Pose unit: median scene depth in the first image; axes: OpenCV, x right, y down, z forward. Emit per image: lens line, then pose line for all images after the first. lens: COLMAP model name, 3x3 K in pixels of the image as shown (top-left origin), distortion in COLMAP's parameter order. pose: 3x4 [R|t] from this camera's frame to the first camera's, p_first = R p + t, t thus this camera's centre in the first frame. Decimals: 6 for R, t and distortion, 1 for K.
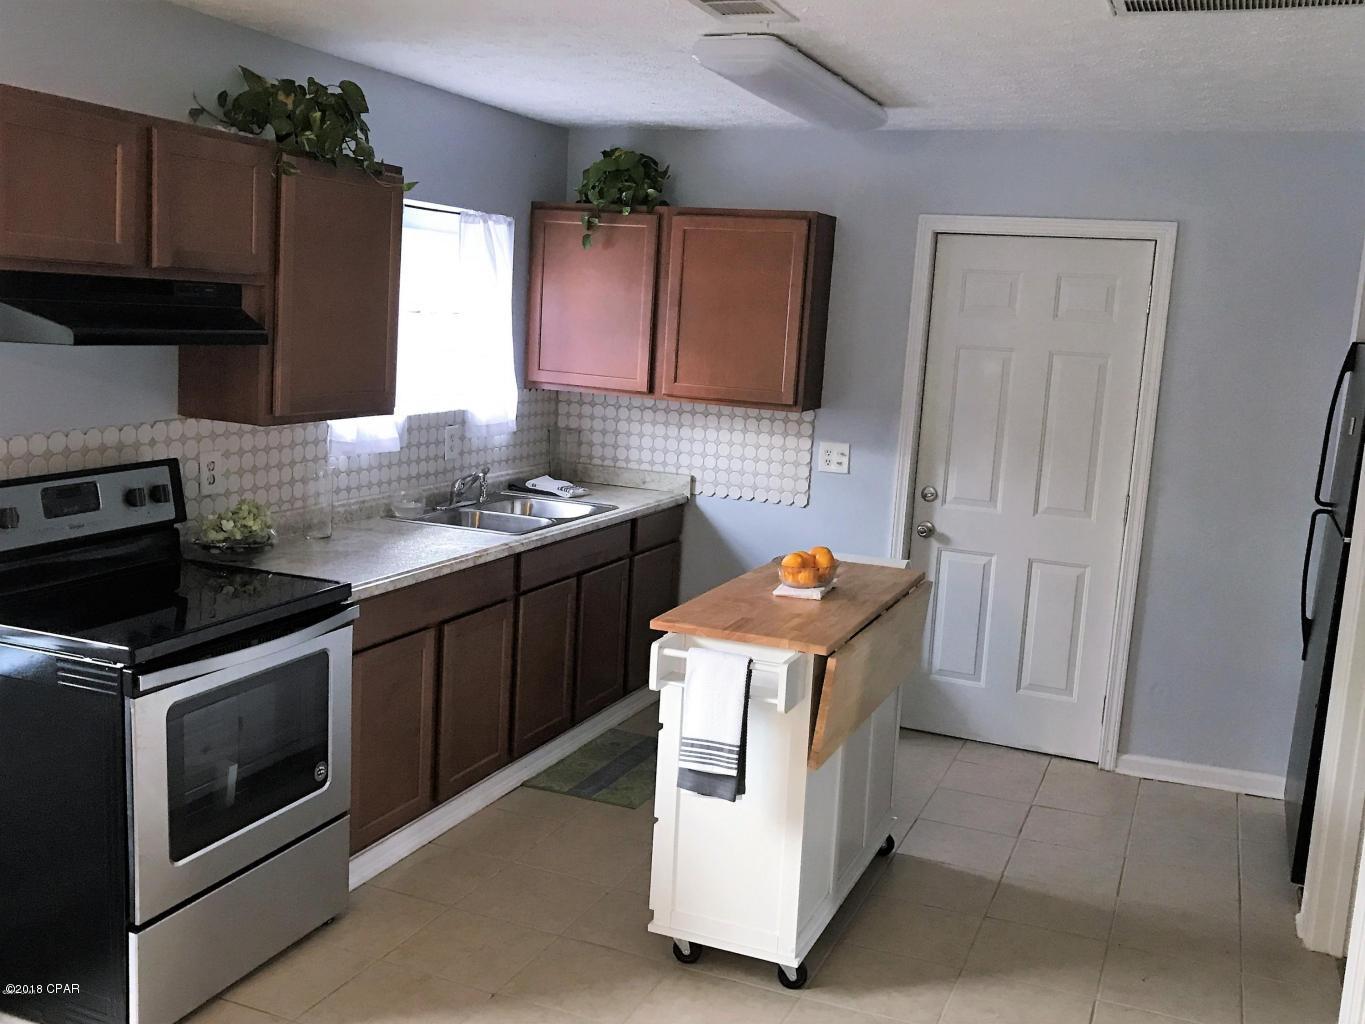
lens RADIAL K [[1302.1, 0, 682.5], [0, 1302.1, 512.0], [0, 0, 1]] dist [0.005154, 0.004973]
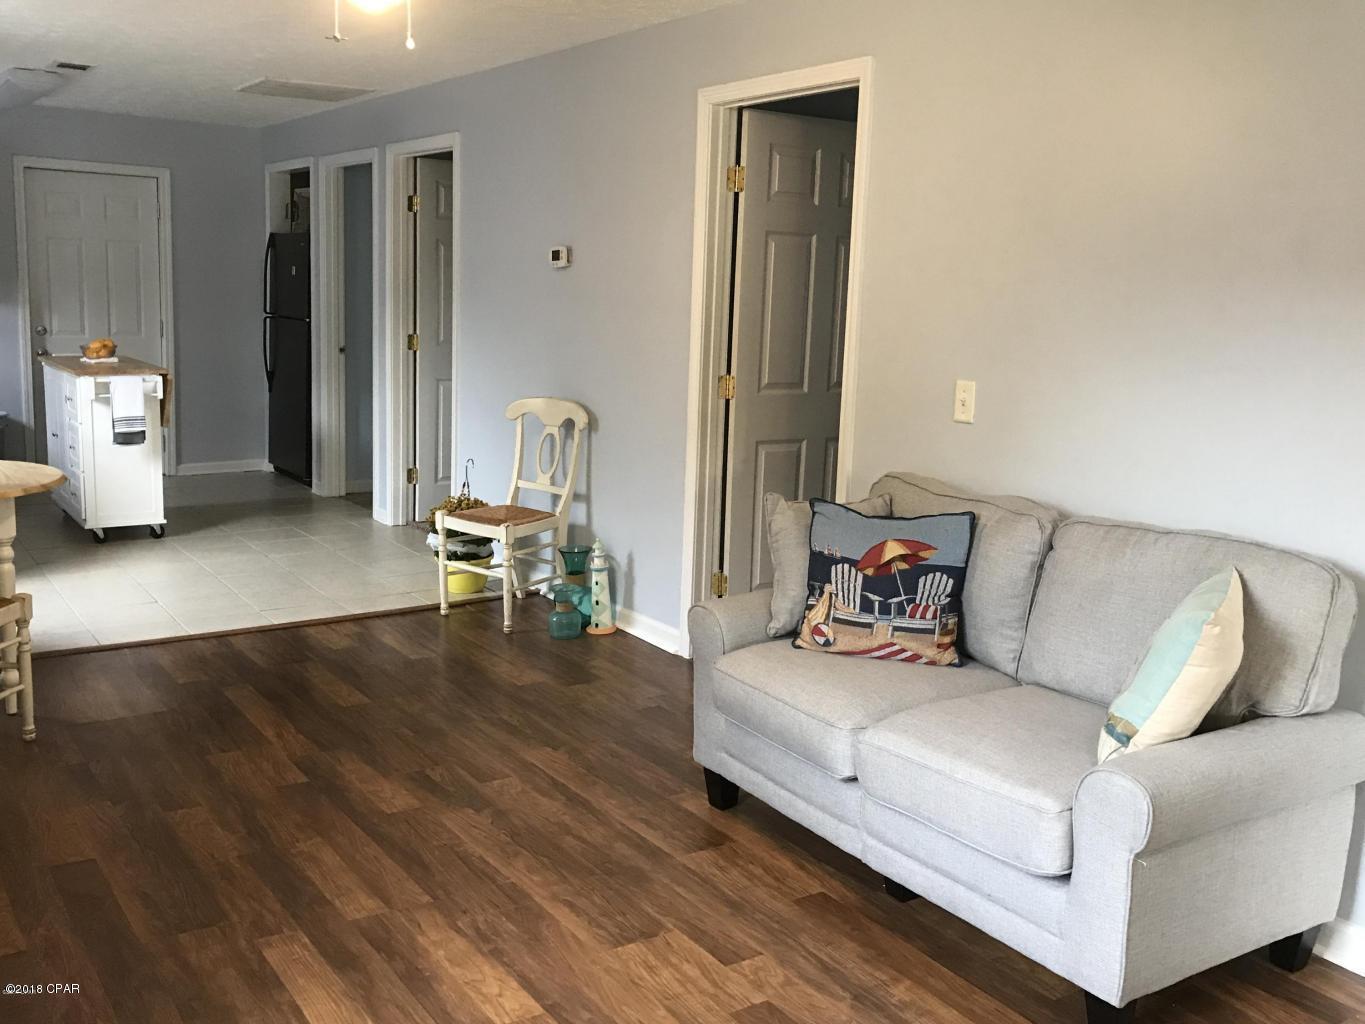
lens RADIAL K [[1302.1, 0, 682.5], [0, 1302.1, 512.0], [0, 0, 1]] dist [0.005154, 0.004973]
pose [[0.551355, -0.182178, 0.814137, -0.788995], [0.122532, 0.982967, 0.136975, 0.090482], [-0.825223, 0.024236, 0.564287, -0.616718]]
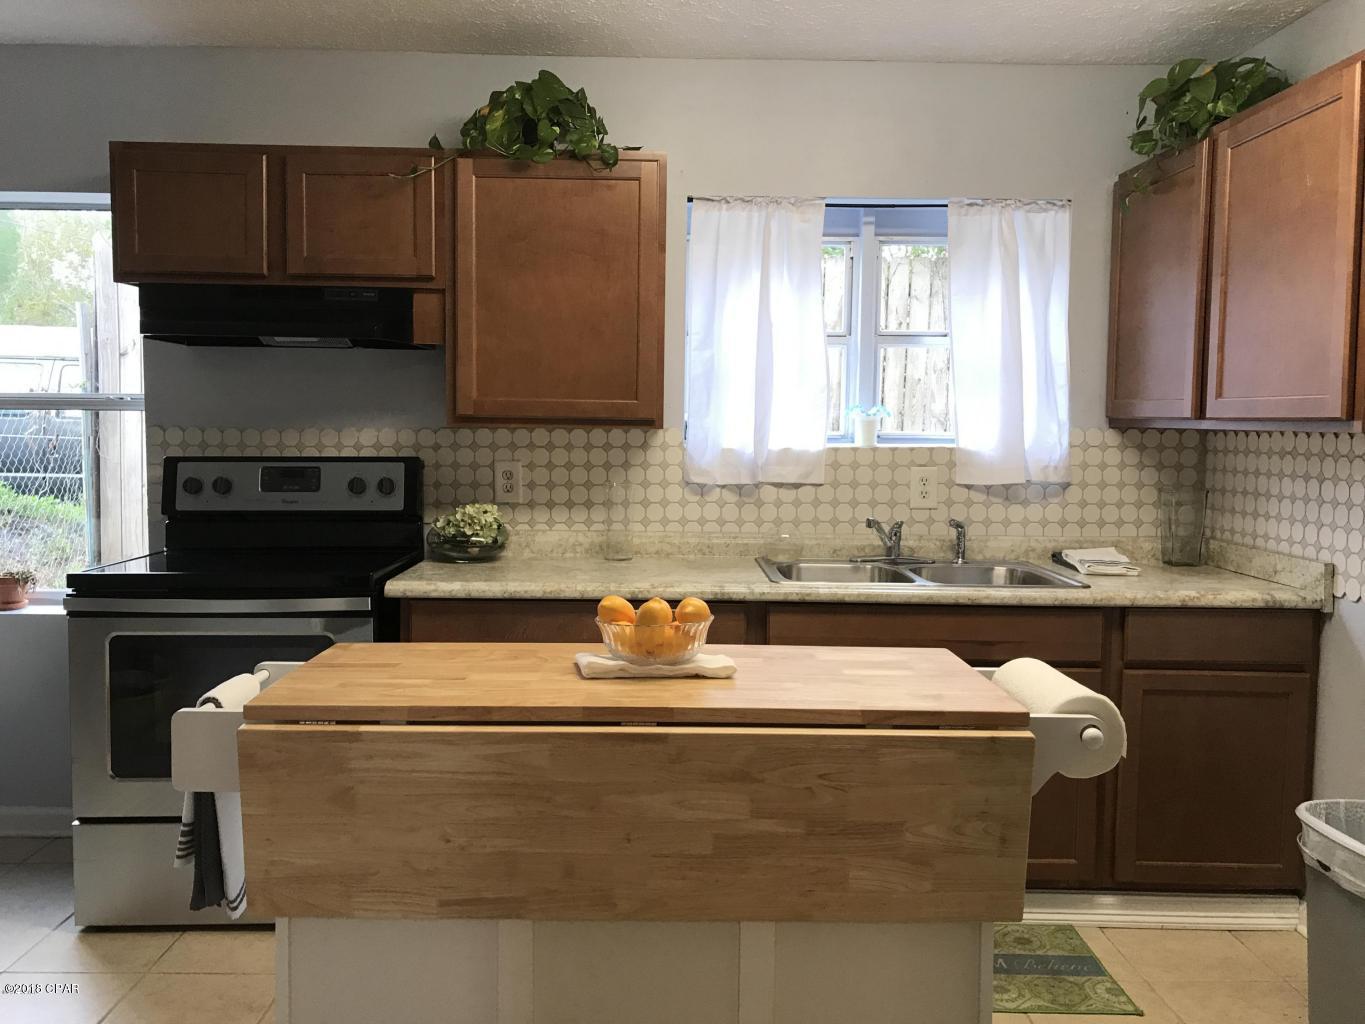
lens RADIAL K [[1112.1, 0, 682.5], [0, 1112.1, 512.0], [0, 0, 1]] dist [0.001974, 0.000575]
pose [[0.383341, 0.017704, -0.923437, 0.496531], [-0.132018, 0.990600, -0.035813, 0.007920], [0.914123, 0.135638, 0.382075, 0.742018]]
